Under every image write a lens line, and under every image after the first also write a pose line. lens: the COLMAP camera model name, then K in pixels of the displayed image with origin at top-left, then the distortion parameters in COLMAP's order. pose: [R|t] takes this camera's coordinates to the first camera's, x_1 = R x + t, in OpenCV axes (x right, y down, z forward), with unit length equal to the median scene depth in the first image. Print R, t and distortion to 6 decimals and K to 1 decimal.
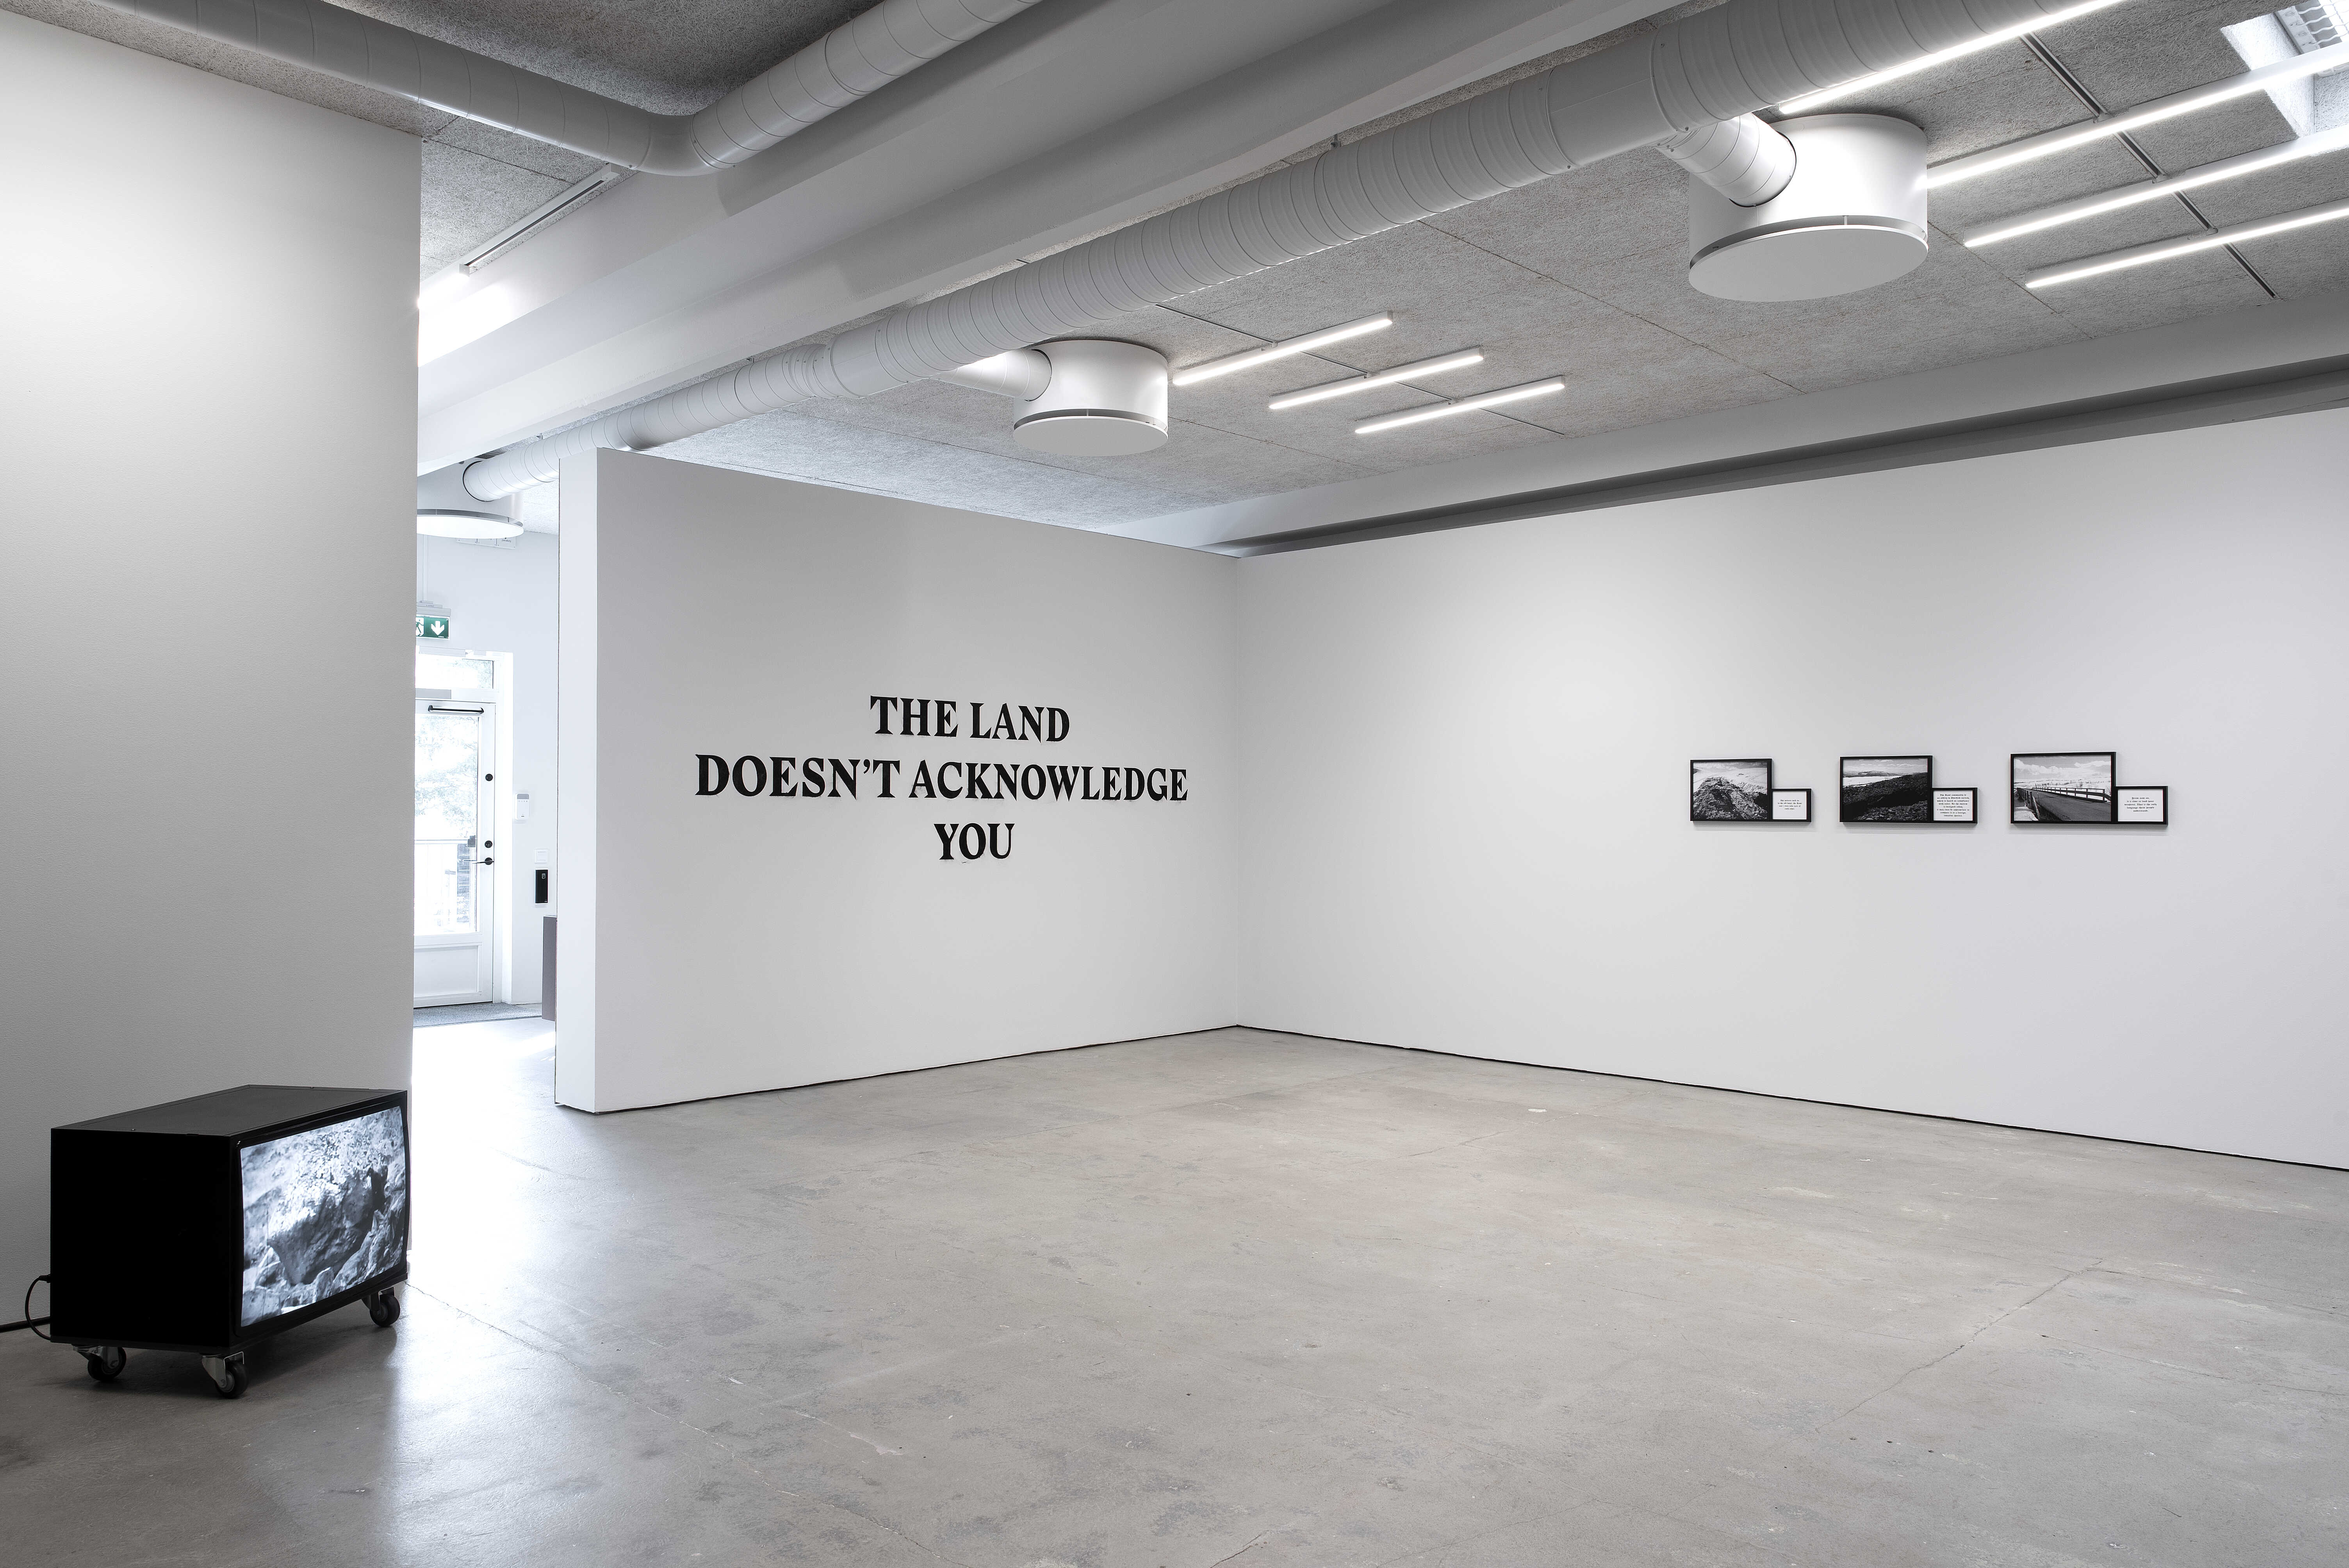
lens RADIAL K [[1561.0, 0, 1178.3], [0, 1561.0, 790.3], [0, 0, 1]] dist [0.004464, -0.001771]
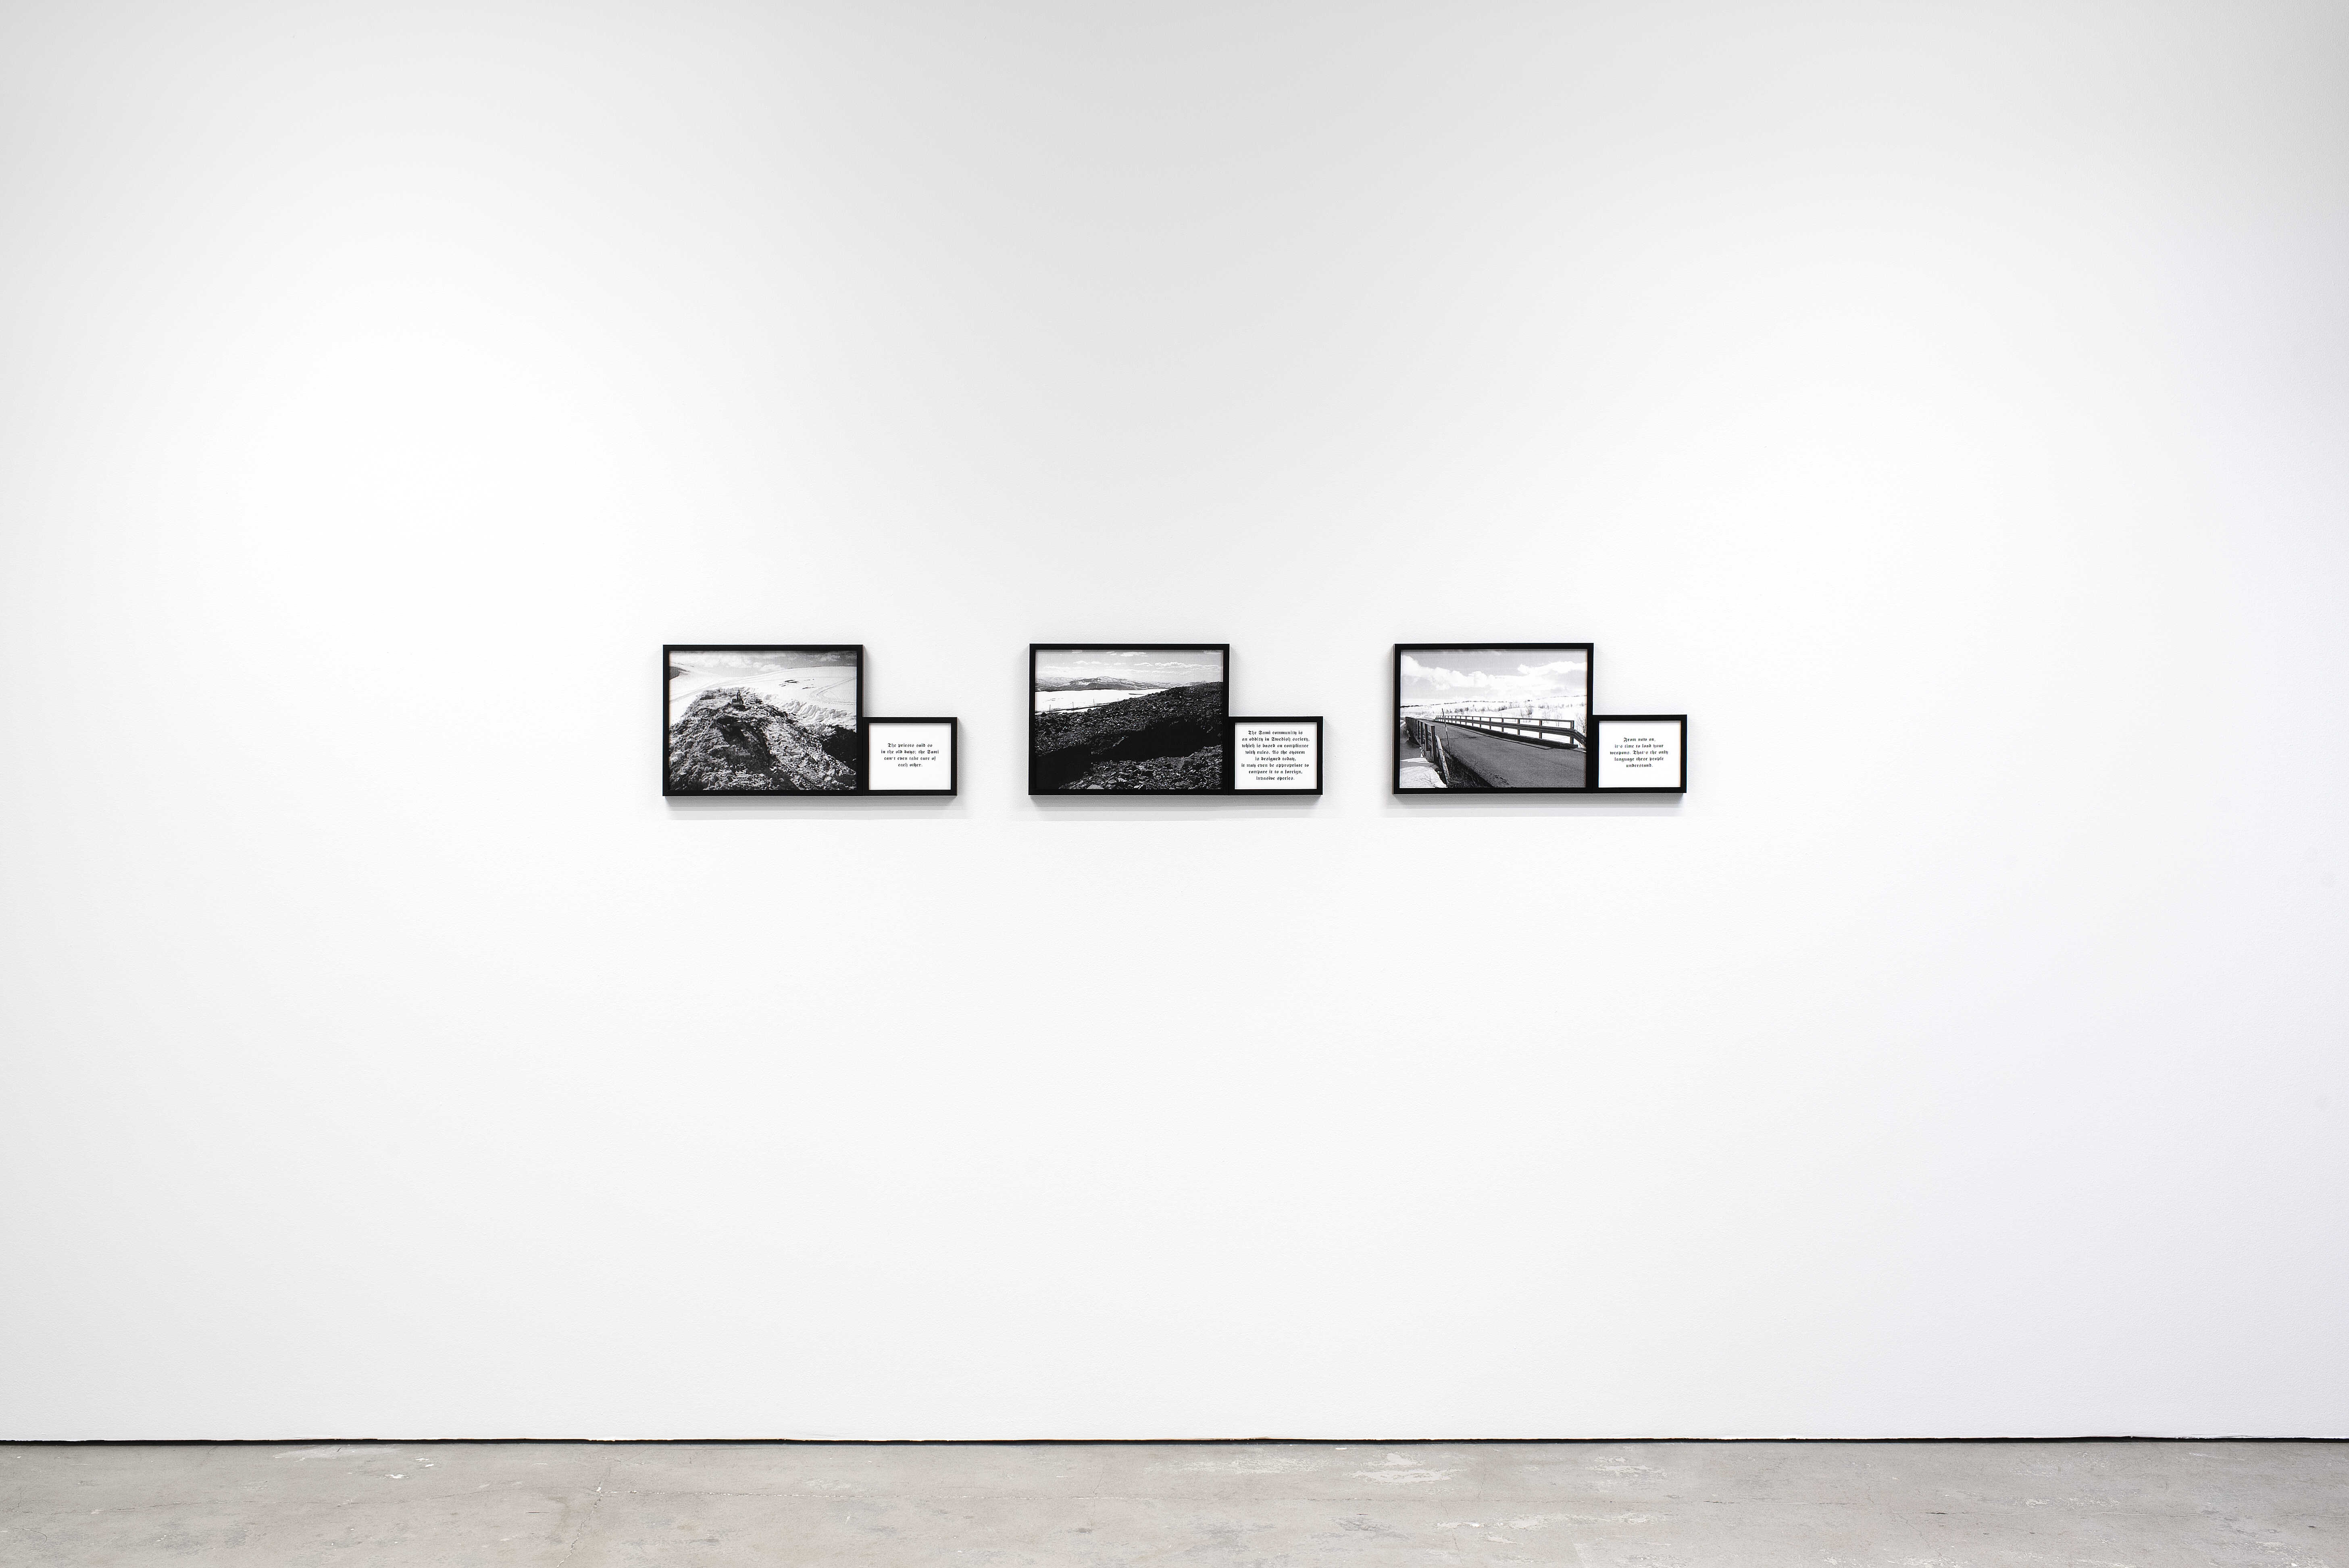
lens RADIAL K [[2451.3, 0, 1174.0], [0, 2451.3, 784.7], [0, 0, 1]] dist [0.009304, 0.000000]
pose [[0.727072, -0.007579, 0.686520, -0.012760], [-0.003292, 0.999889, 0.014525, 0.008465], [-0.686554, -0.012821, 0.726966, 0.538853]]
